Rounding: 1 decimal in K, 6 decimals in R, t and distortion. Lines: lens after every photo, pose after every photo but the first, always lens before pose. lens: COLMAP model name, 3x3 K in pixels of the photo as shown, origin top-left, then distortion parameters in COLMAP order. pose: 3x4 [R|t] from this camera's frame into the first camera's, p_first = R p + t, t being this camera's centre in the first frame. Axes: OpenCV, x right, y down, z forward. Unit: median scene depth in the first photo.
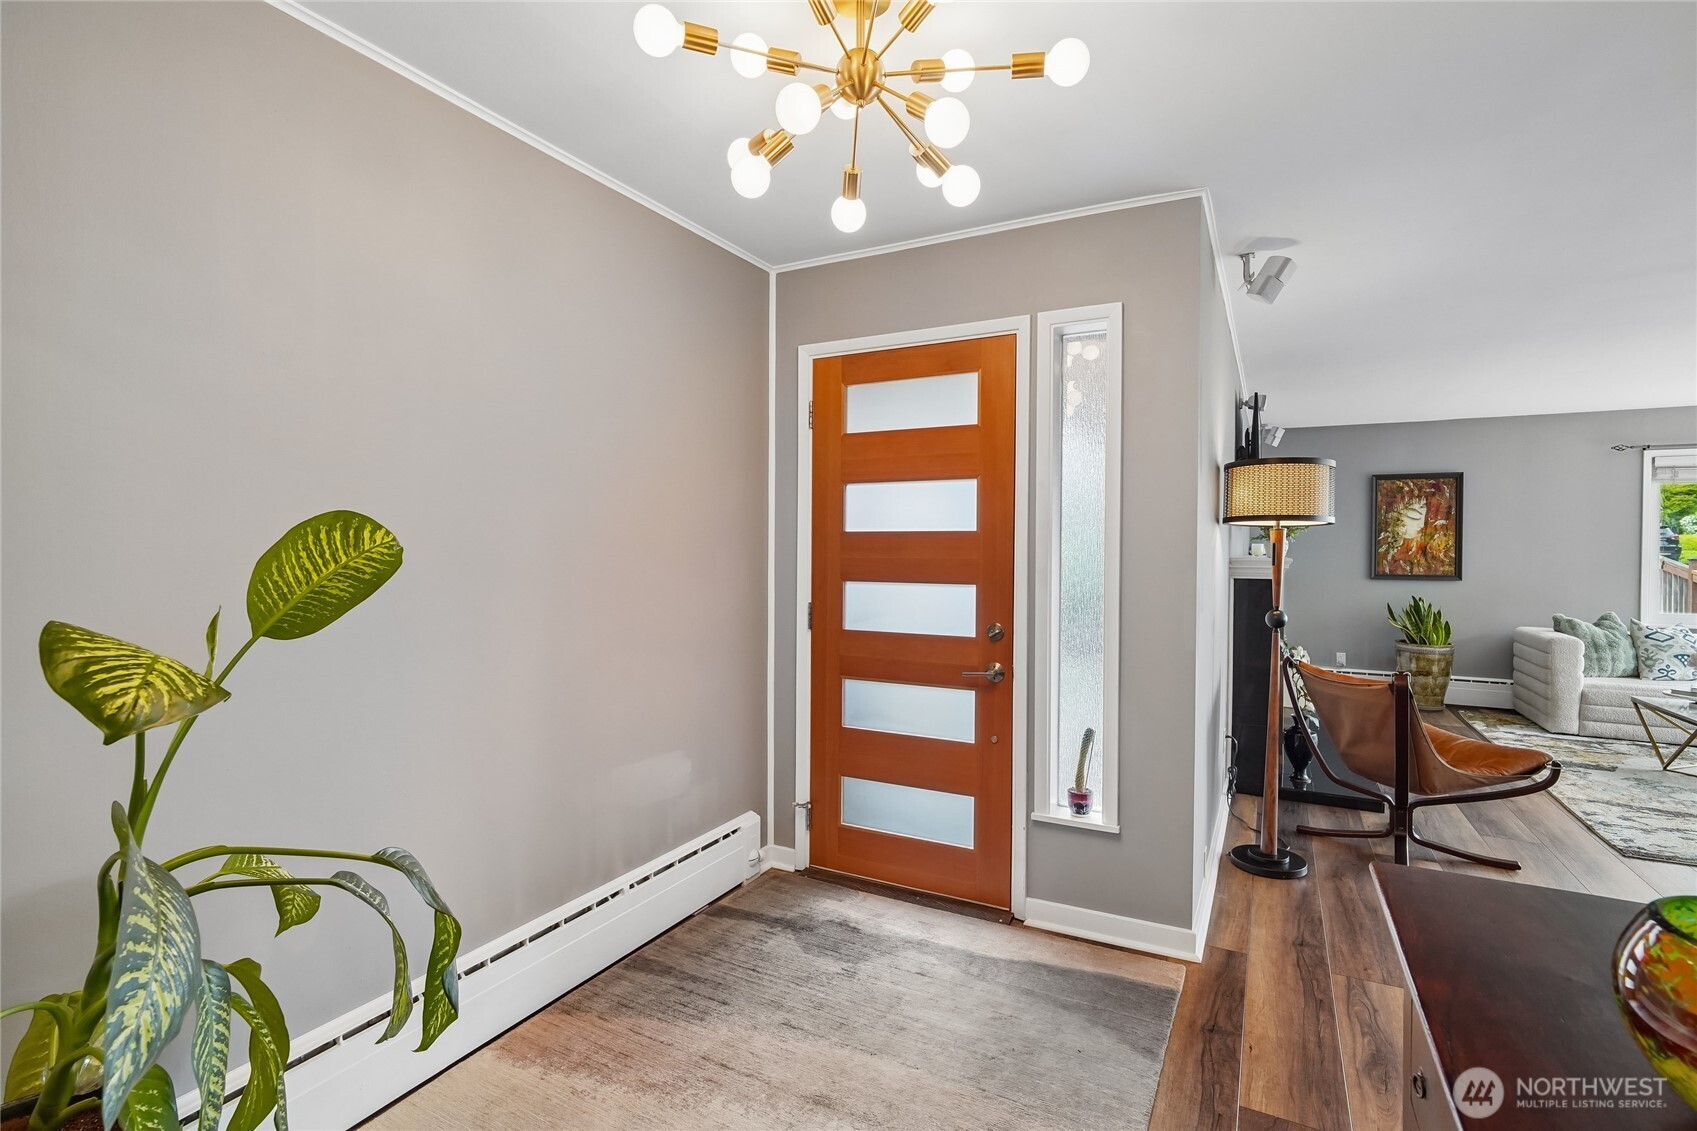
lens RADIAL K [[795.6, 0, 857.2], [0, 795.6, 559.3], [0, 0, 1]] dist [-0.014013, 0.008189]
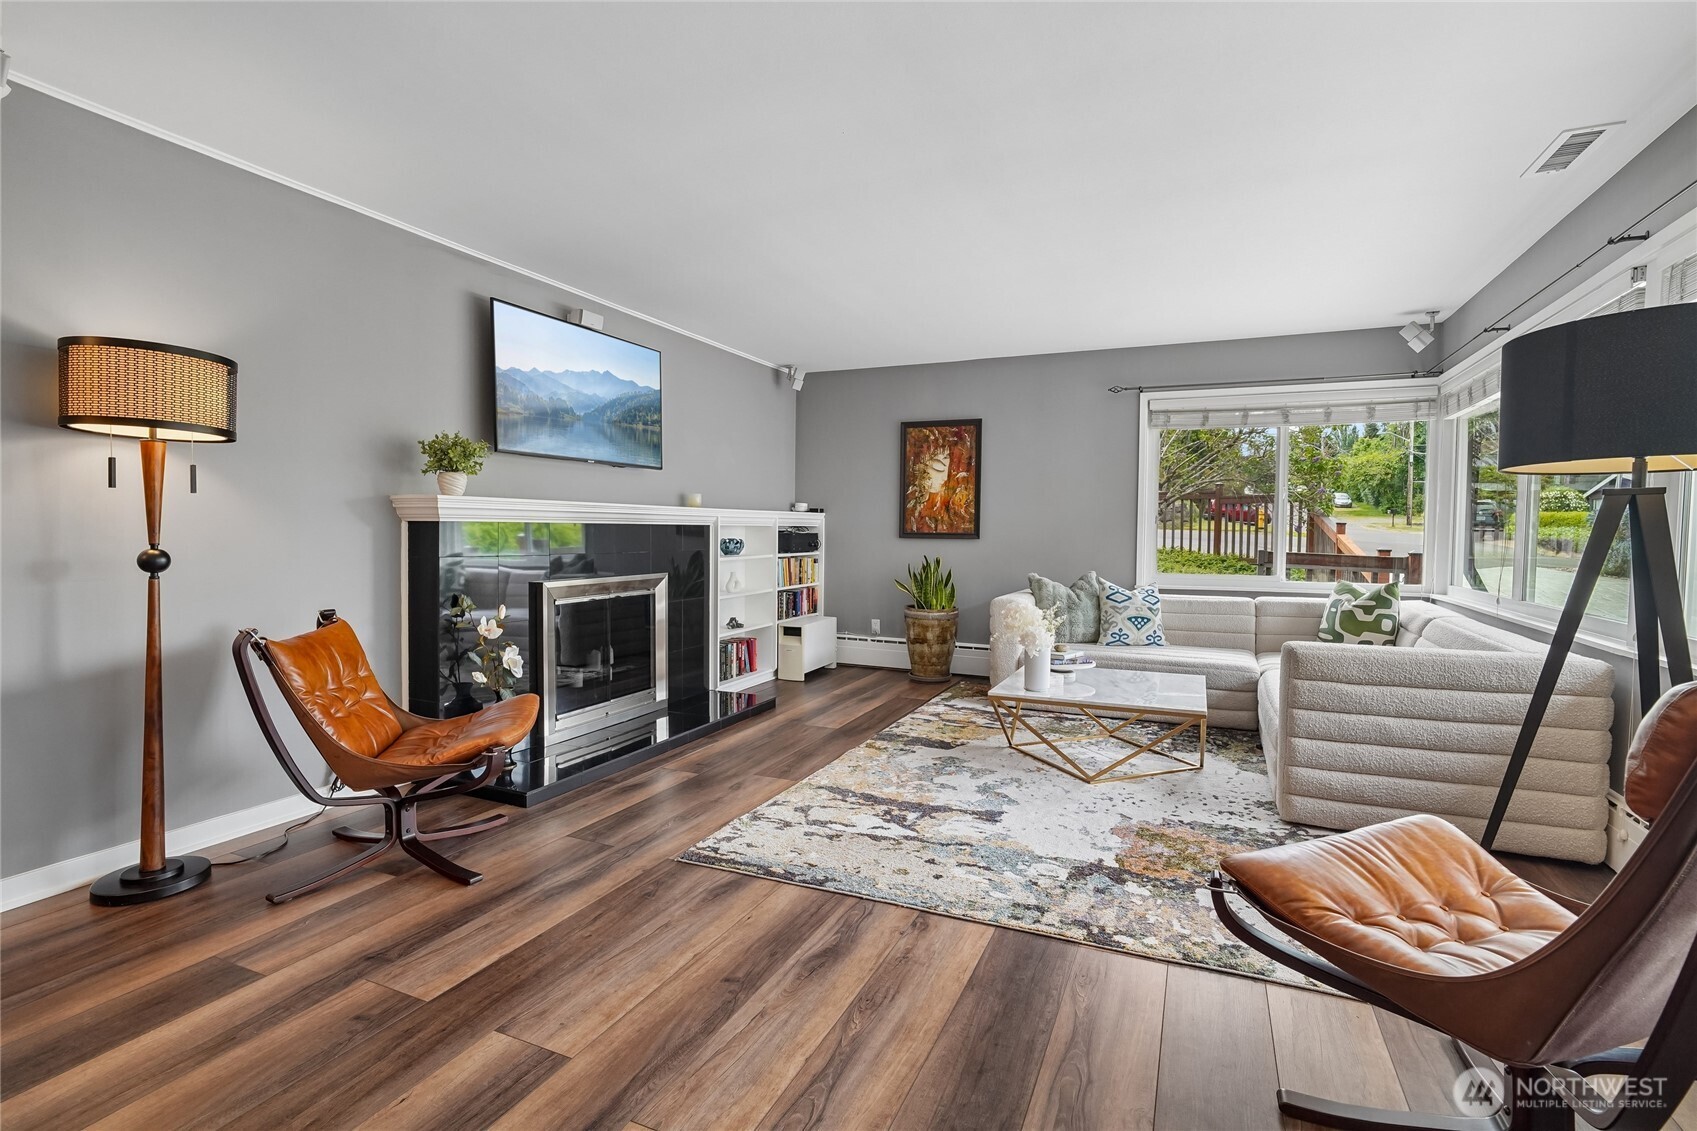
lens RADIAL K [[795.6, 0, 852.6], [0, 795.6, 559.3], [0, 0, 1]] dist [-0.014013, 0.008189]
pose [[0.997618, -0.000888, 0.068982, 0.577211], [-0.000944, 0.999648, 0.026518, 0.027328], [-0.068981, -0.026520, 0.997265, 0.106686]]
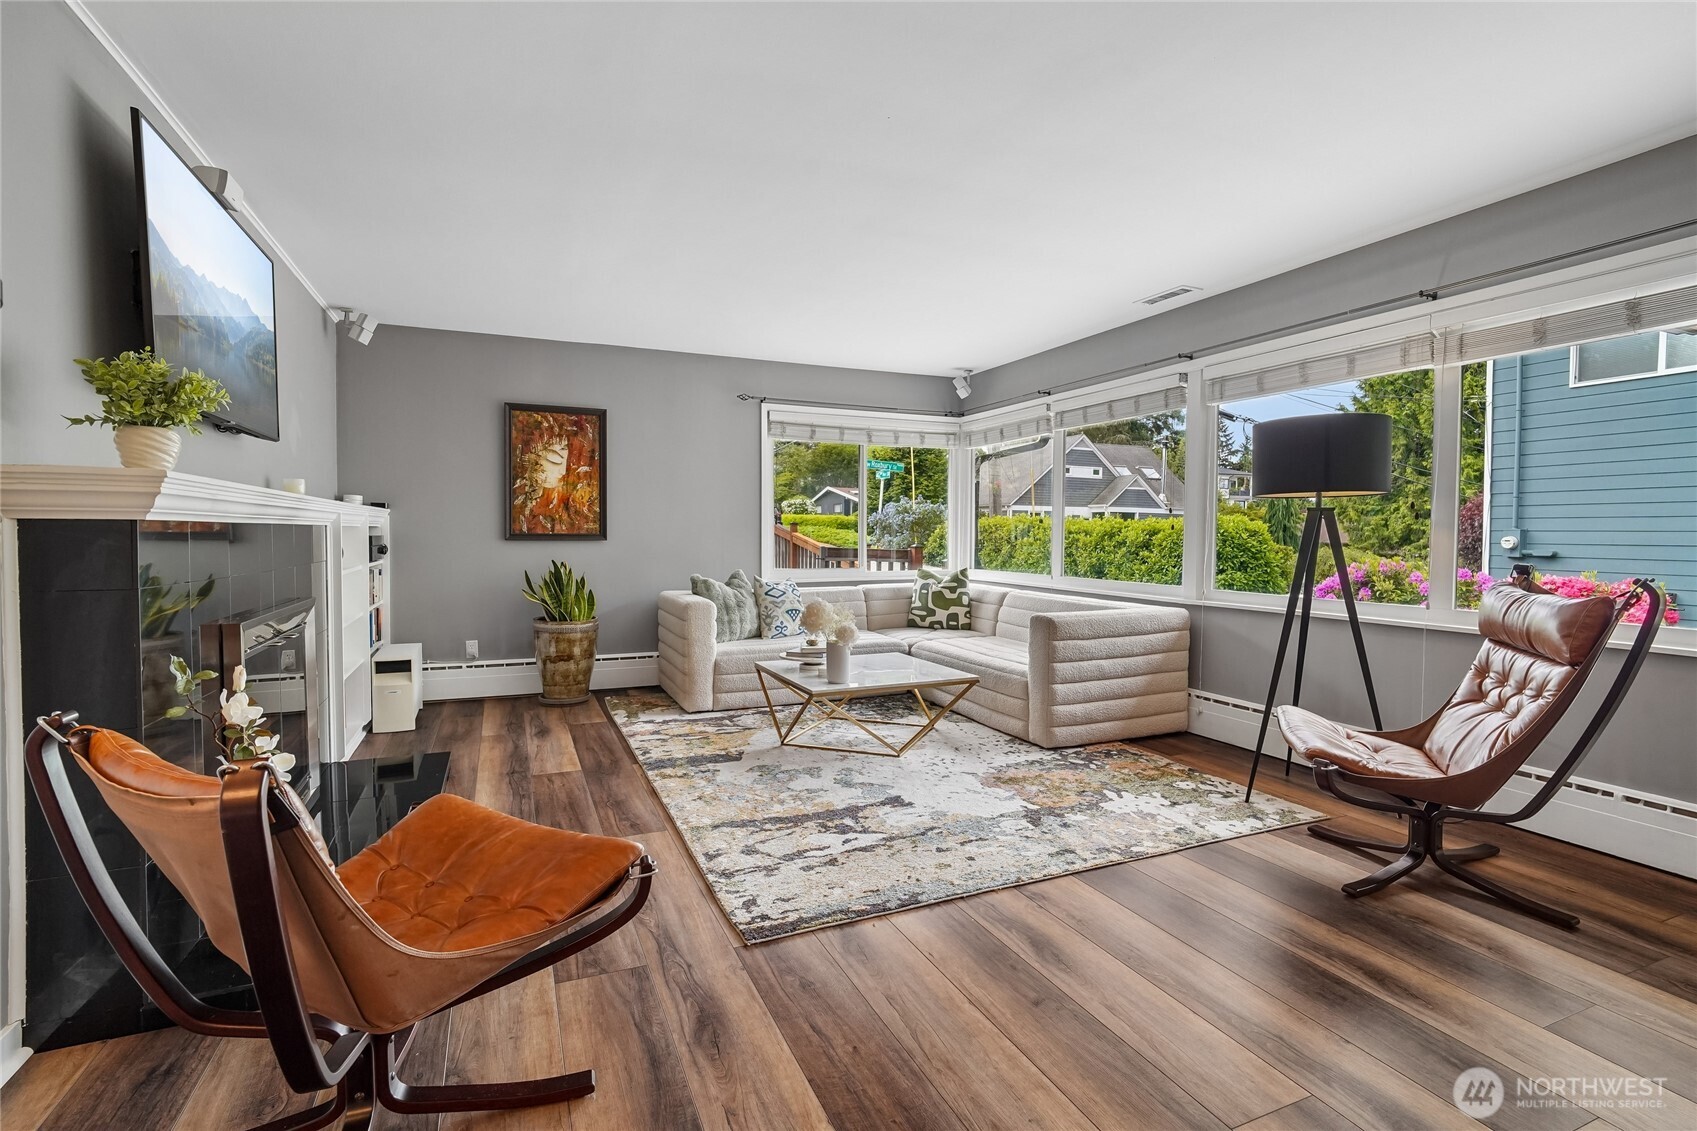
lens RADIAL K [[795.6, 0, 859.4], [0, 795.6, 558.6], [0, 0, 1]] dist [-0.014013, 0.008189]
pose [[0.619365, -0.030516, 0.784510, 0.282604], [0.009418, 0.999461, 0.031442, 0.023574], [-0.785047, -0.012085, 0.619319, 0.284011]]
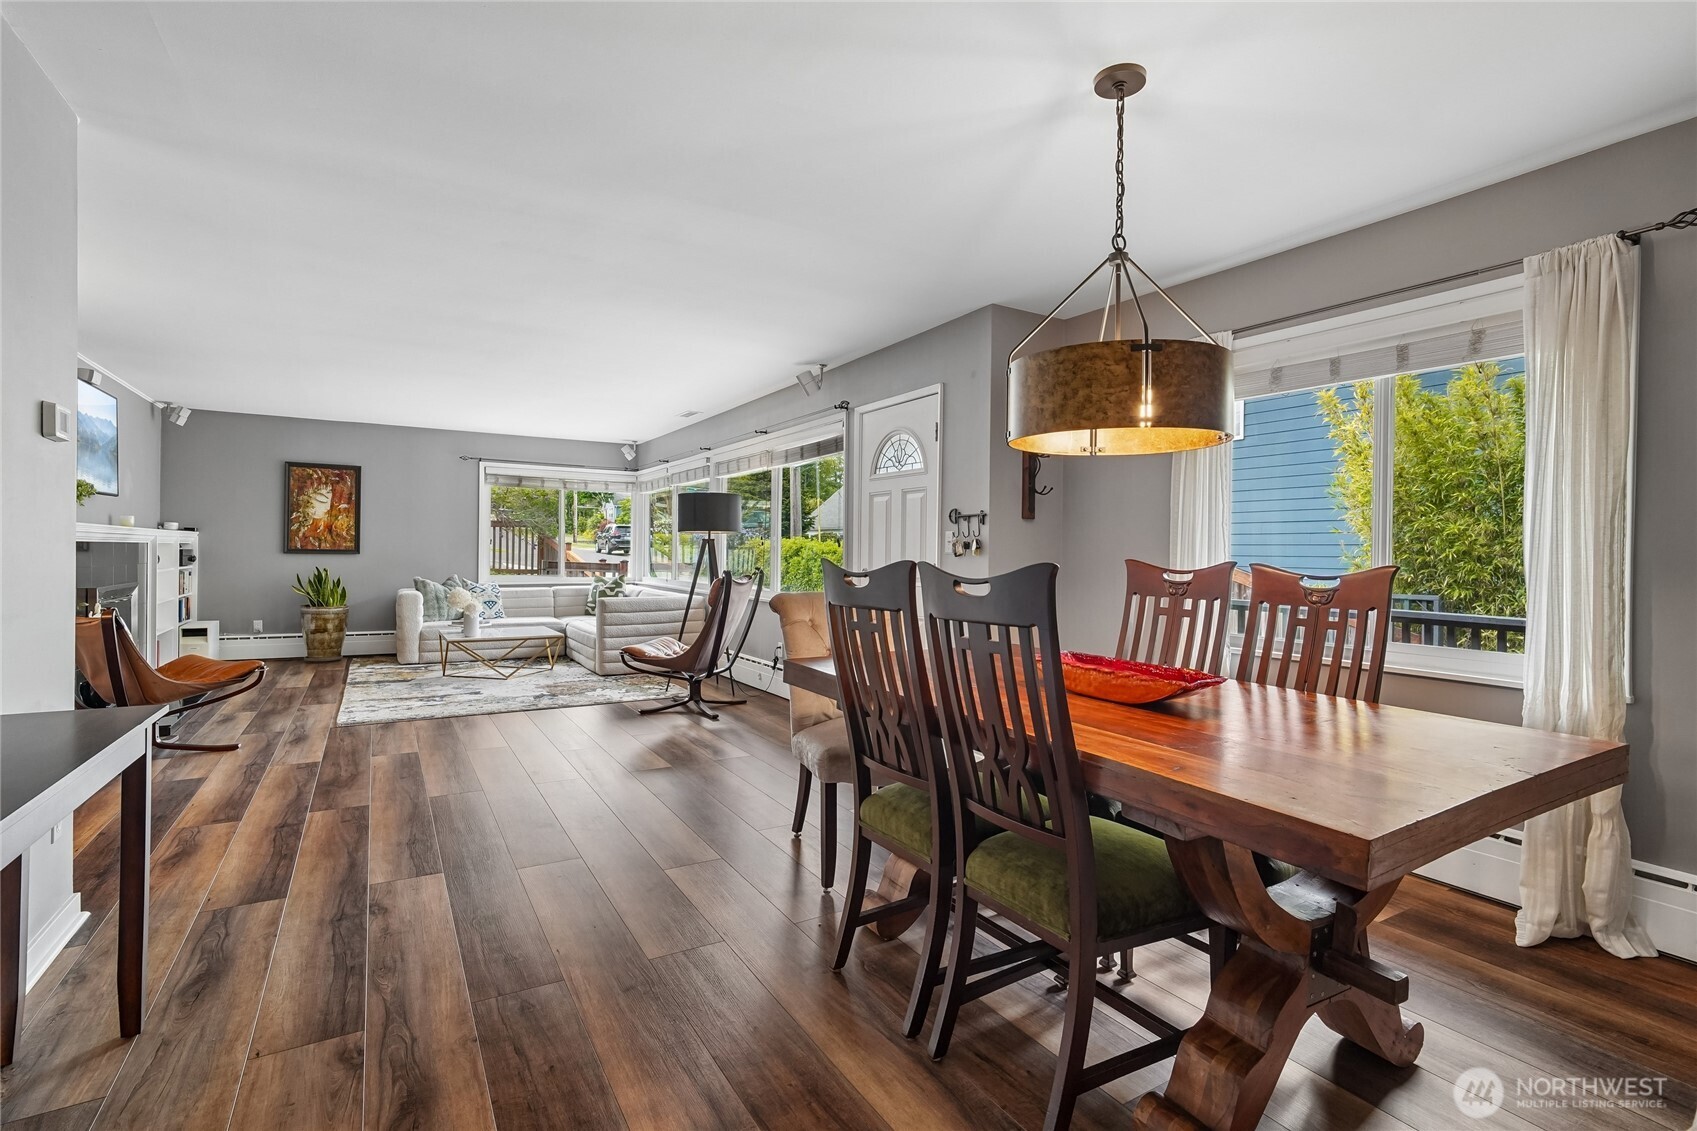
lens RADIAL K [[795.6, 0, 850.5], [0, 795.6, 560.5], [0, 0, 1]] dist [-0.014013, 0.008189]
pose [[0.521754, -0.007987, 0.853058, 0.113799], [0.001166, 0.999962, 0.008649, 0.028514], [-0.853095, -0.003518, 0.521744, -0.306488]]
